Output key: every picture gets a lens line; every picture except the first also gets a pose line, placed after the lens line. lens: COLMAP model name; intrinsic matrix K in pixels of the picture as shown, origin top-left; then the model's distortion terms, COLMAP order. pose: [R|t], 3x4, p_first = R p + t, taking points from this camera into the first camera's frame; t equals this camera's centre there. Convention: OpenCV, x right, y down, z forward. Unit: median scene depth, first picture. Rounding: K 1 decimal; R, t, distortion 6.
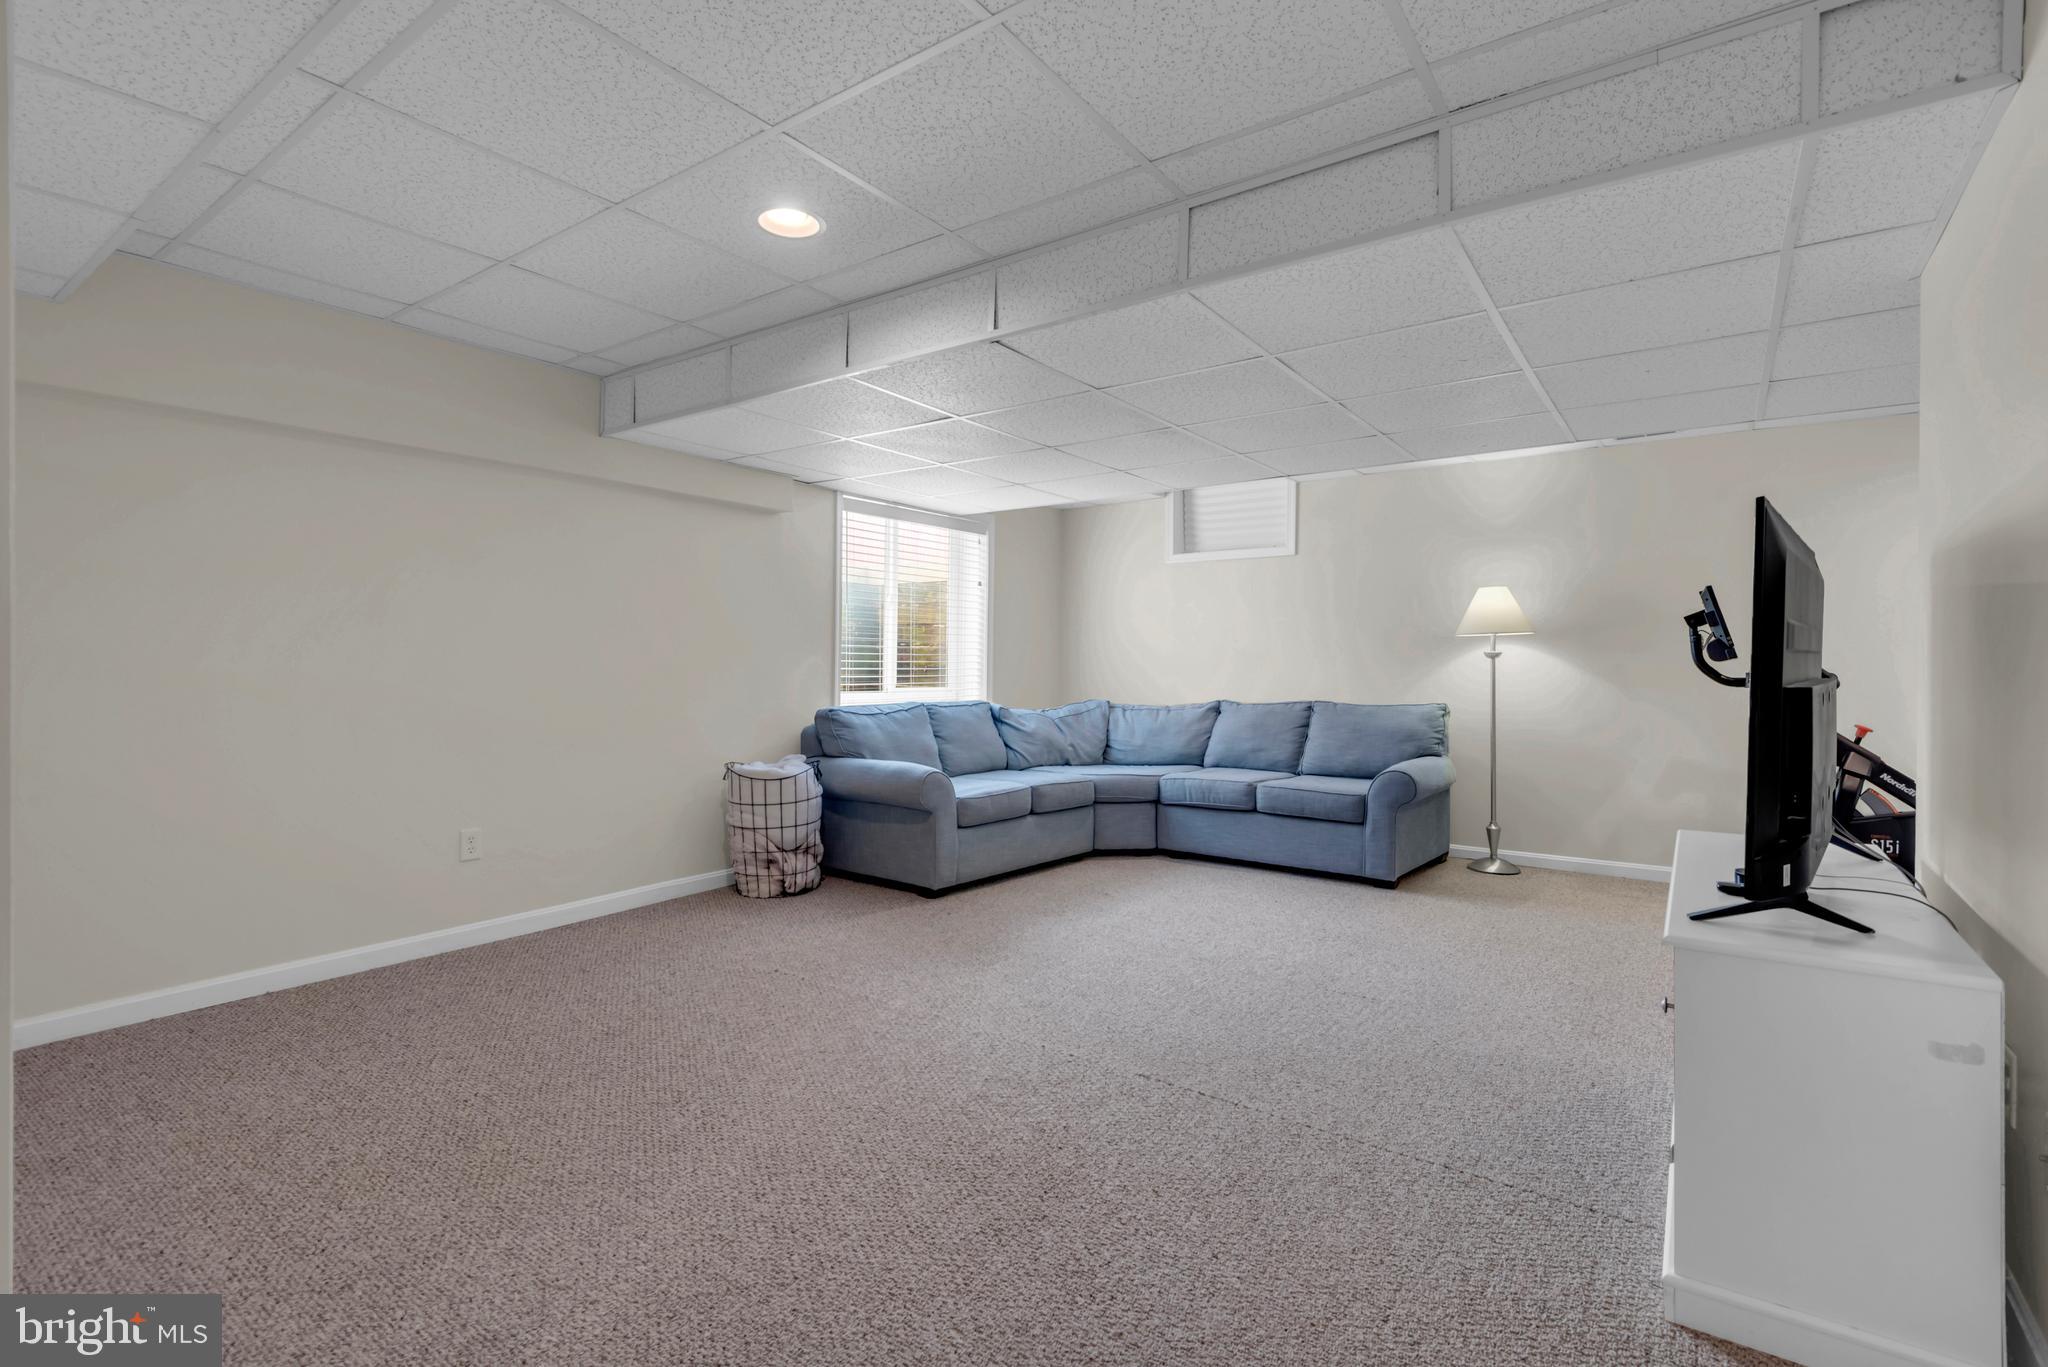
lens RADIAL K [[951.9, 0, 1014.8], [0, 951.9, 659.2], [0, 0, 1]] dist [0.038304, -0.023977]
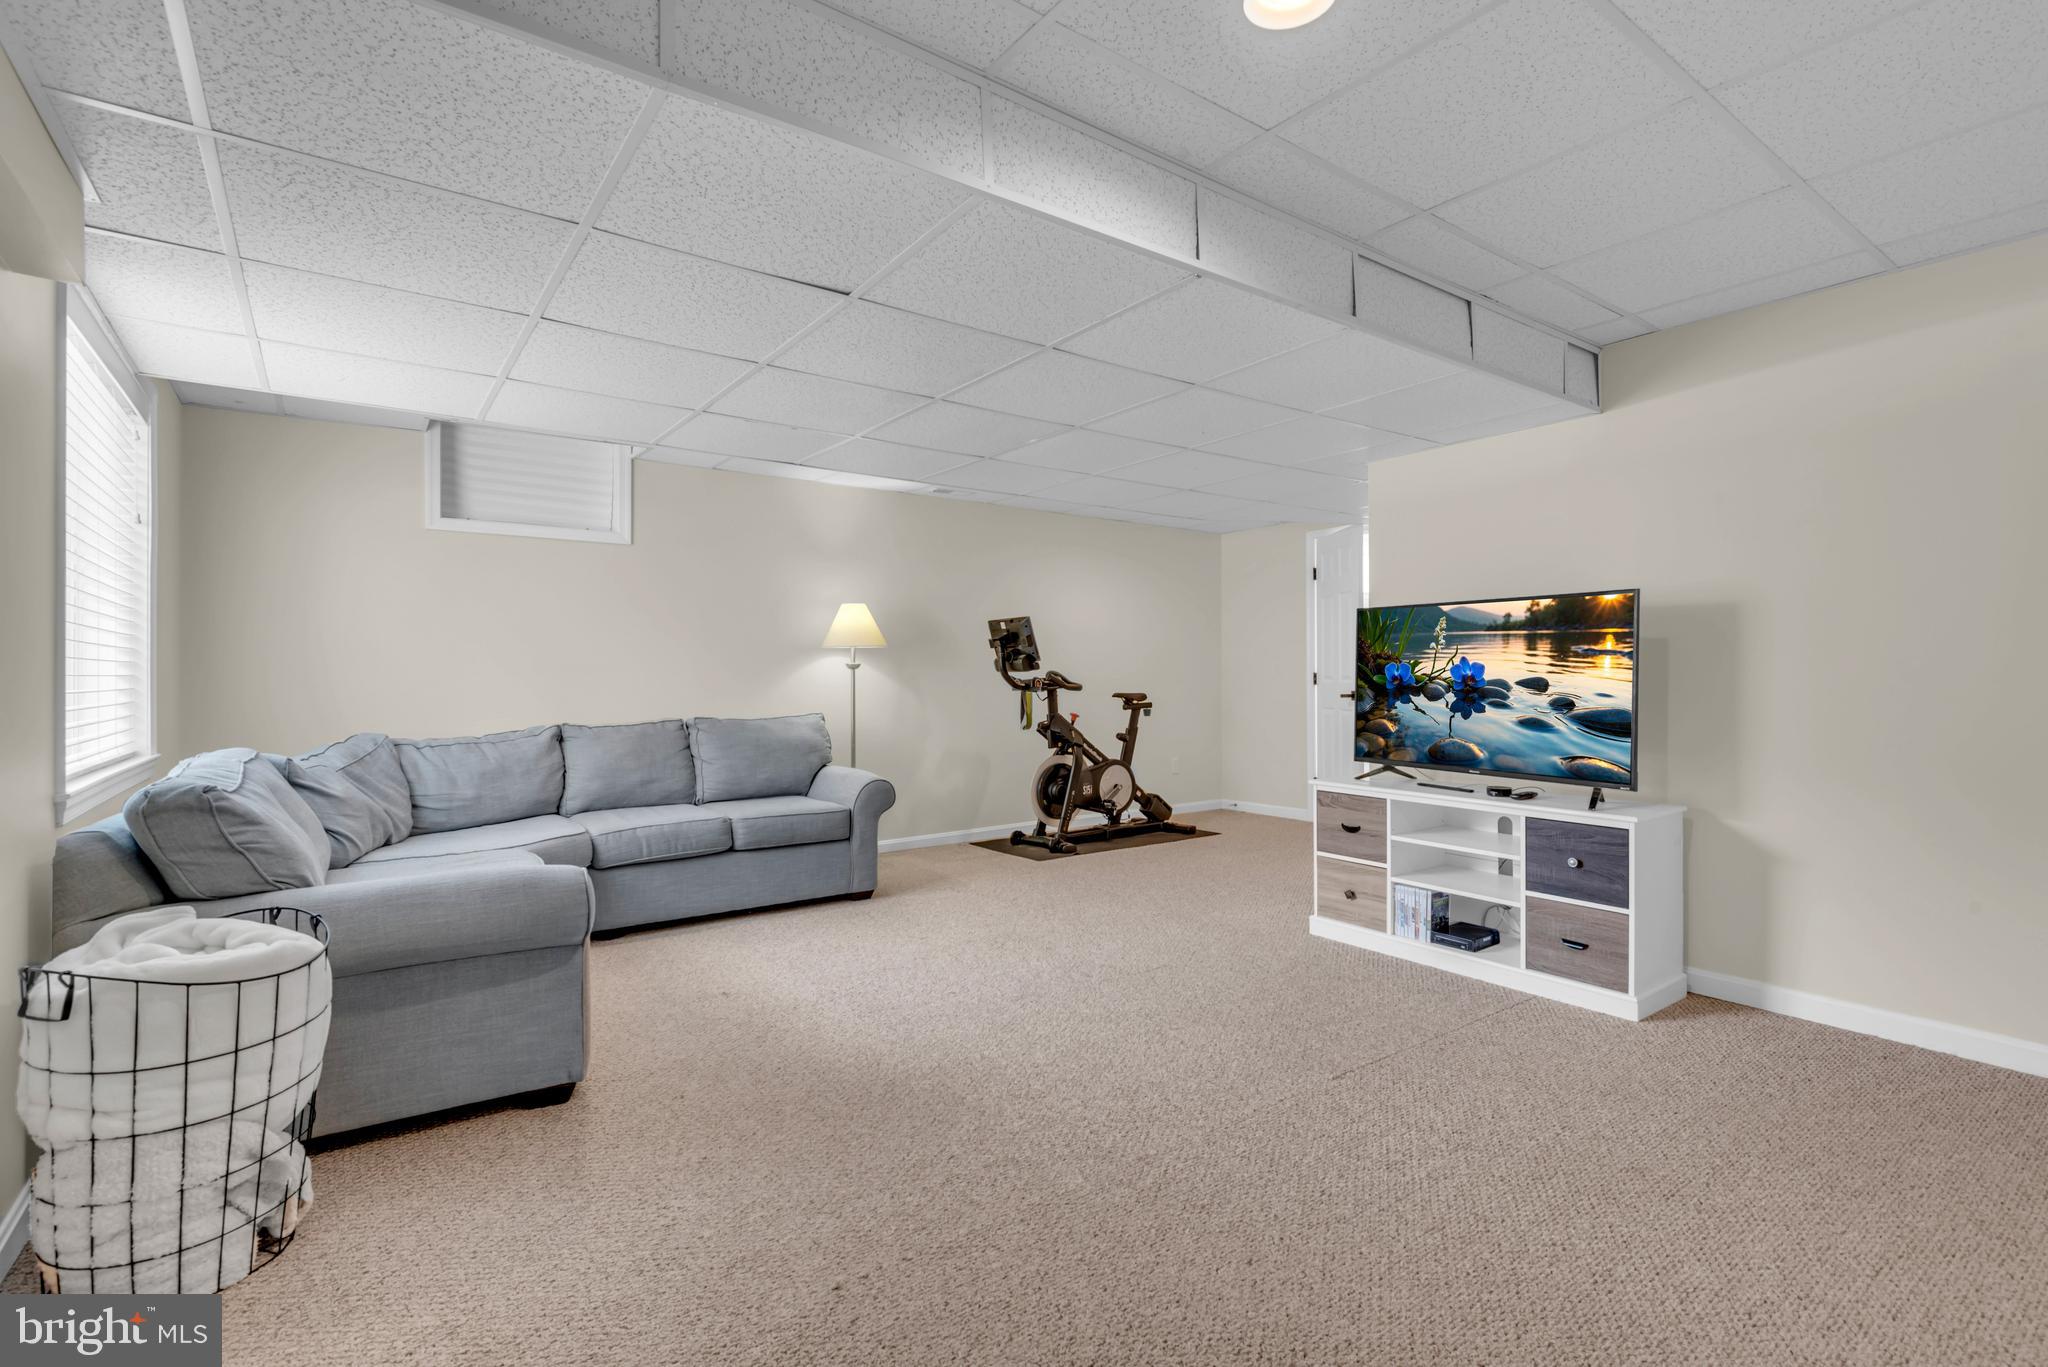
lens RADIAL K [[940.1, 0, 1040.5], [0, 940.1, 669.8], [0, 0, 1]] dist [0.022224, -0.021479]
pose [[0.301270, 0.000207, 0.953539, -0.439873], [0.000588, 1.000000, -0.000403, 0.000797], [-0.953539, 0.000682, 0.301270, 0.476826]]
